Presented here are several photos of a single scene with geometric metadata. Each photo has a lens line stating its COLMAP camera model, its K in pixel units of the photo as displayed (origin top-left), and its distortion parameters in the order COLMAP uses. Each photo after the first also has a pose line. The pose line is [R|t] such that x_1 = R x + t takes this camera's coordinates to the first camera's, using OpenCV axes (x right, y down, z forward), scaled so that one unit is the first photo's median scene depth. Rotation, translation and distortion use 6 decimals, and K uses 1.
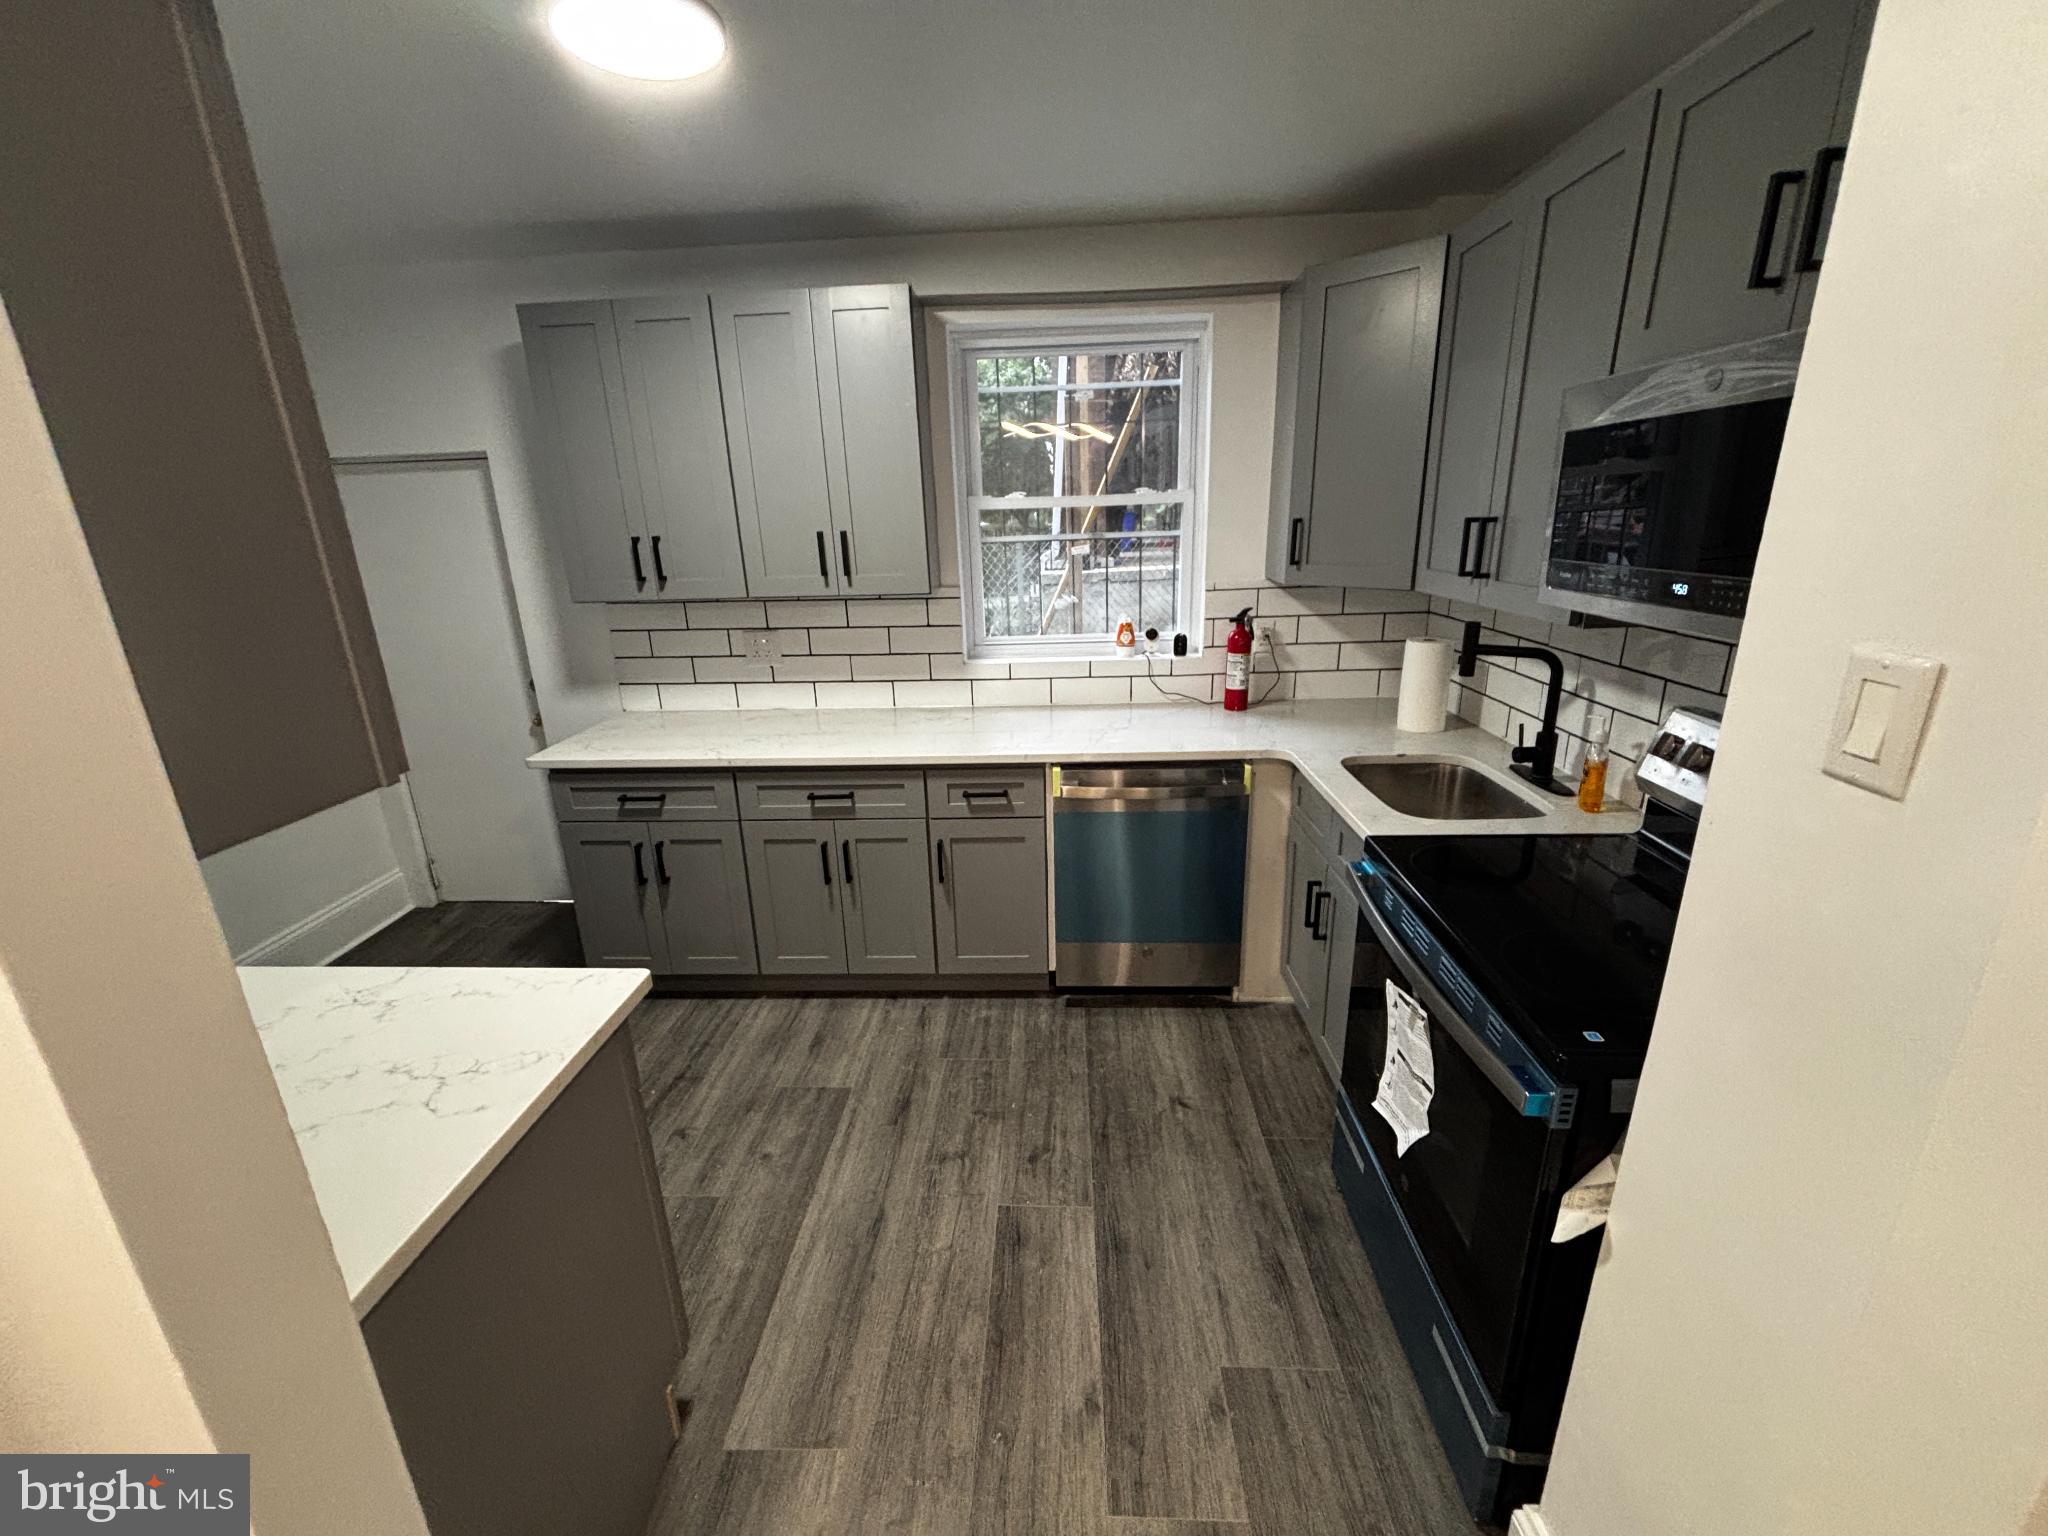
lens RADIAL K [[829.7, 0, 1020.3], [0, 829.7, 766.1], [0, 0, 1]] dist [-0.006078, -0.001019]
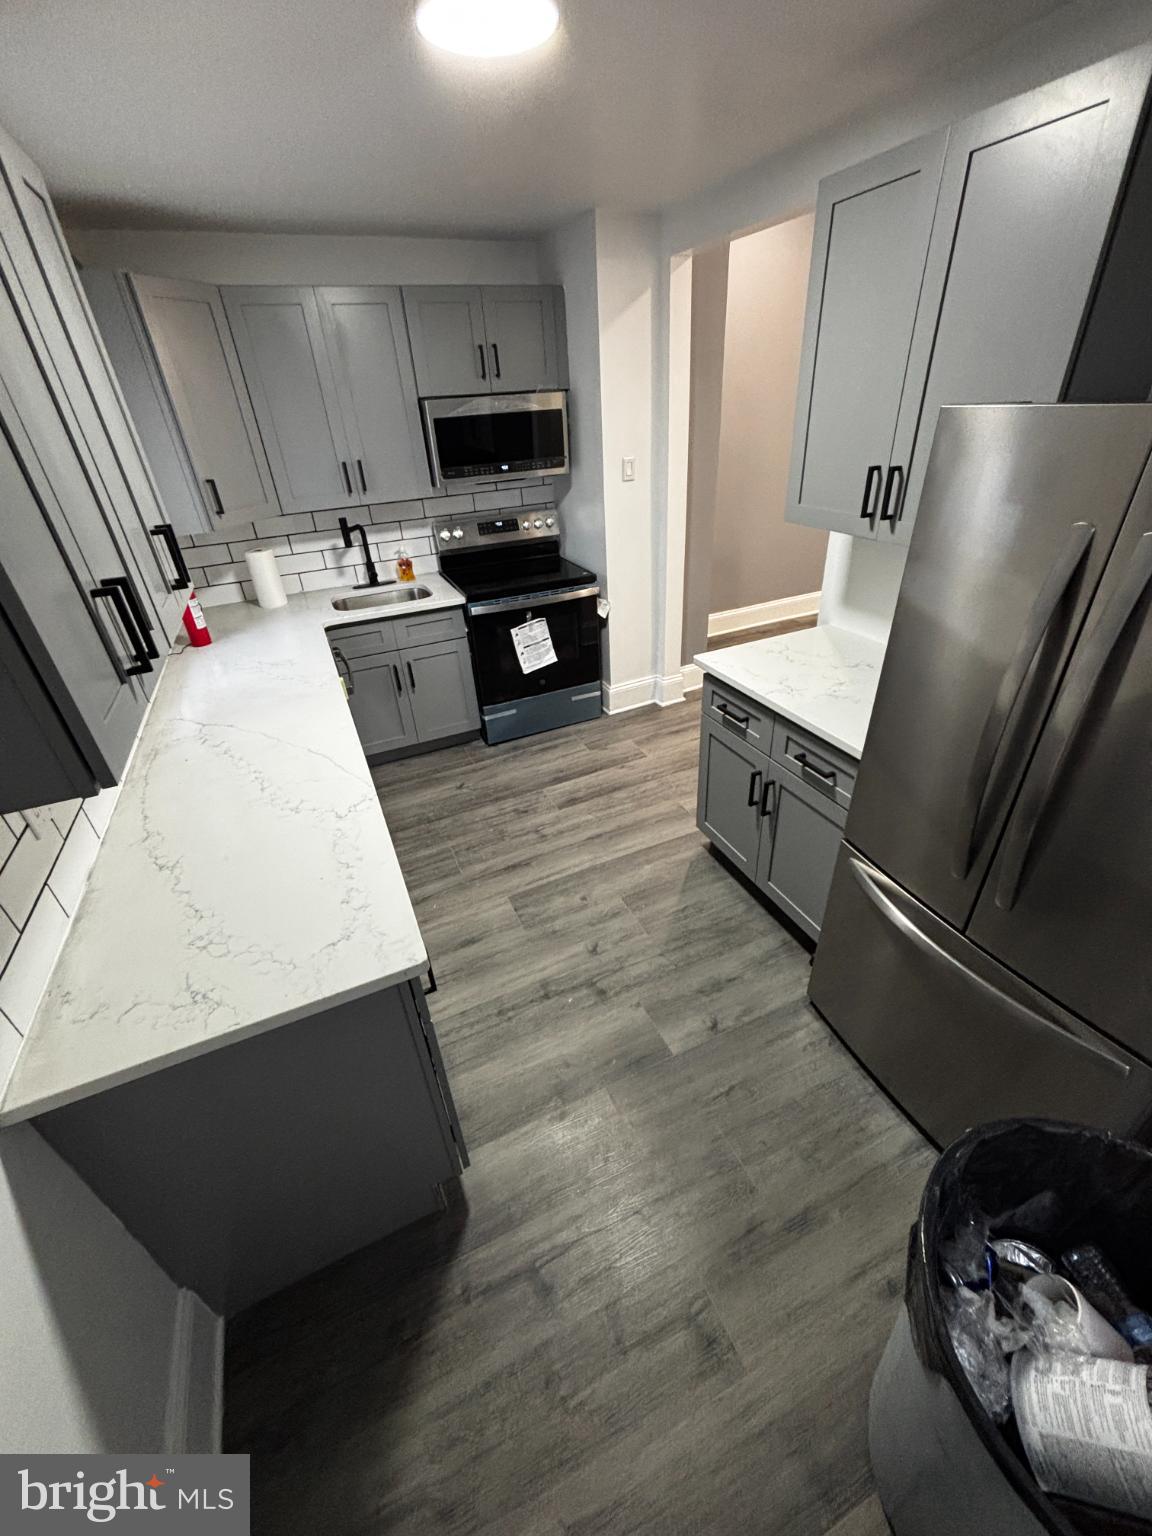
lens RADIAL K [[622.3, 0, 576.1], [0, 622.3, 771.8], [0, 0, 1]] dist [-0.006078, -0.001019]
pose [[-0.455032, -0.414423, 0.788162, -1.246441], [0.331815, 0.742447, 0.581954, -0.438289], [-0.826344, 0.526332, -0.200325, 1.240811]]
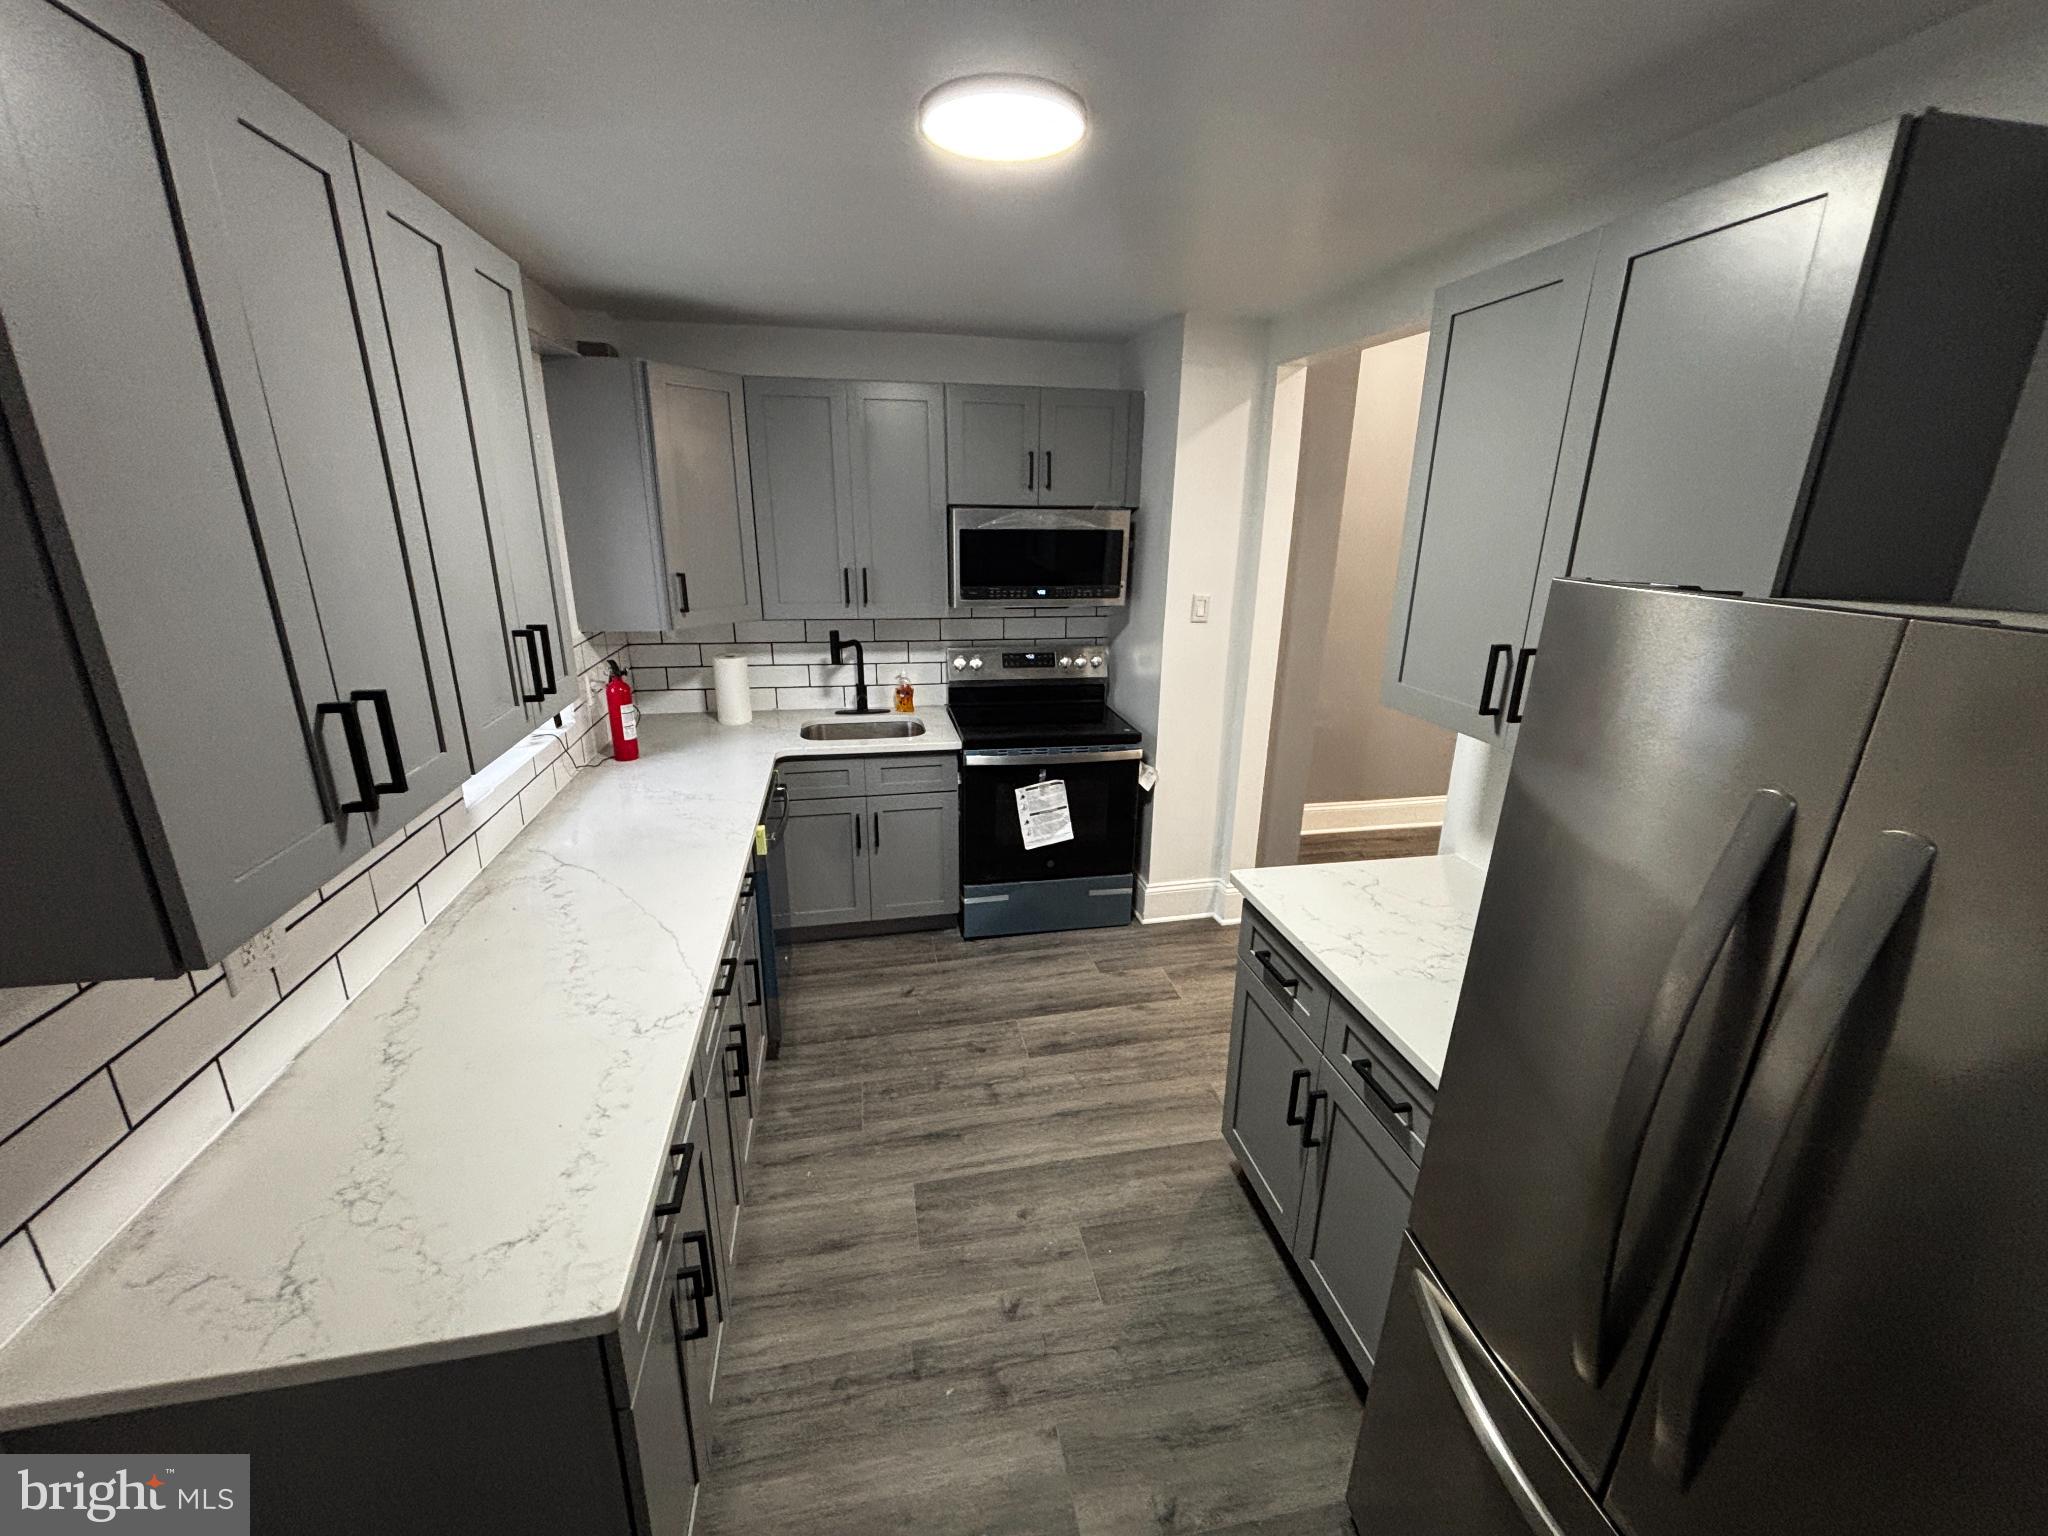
lens RADIAL K [[829.7, 0, 1010.9], [0, 829.7, 763.6], [0, 0, 1]] dist [-0.006078, -0.001019]
pose [[-0.241072, -0.261120, 0.934720, -1.223955], [0.288688, 0.900234, 0.325941, -0.397846], [-0.926576, 0.348417, -0.141639, 1.067708]]
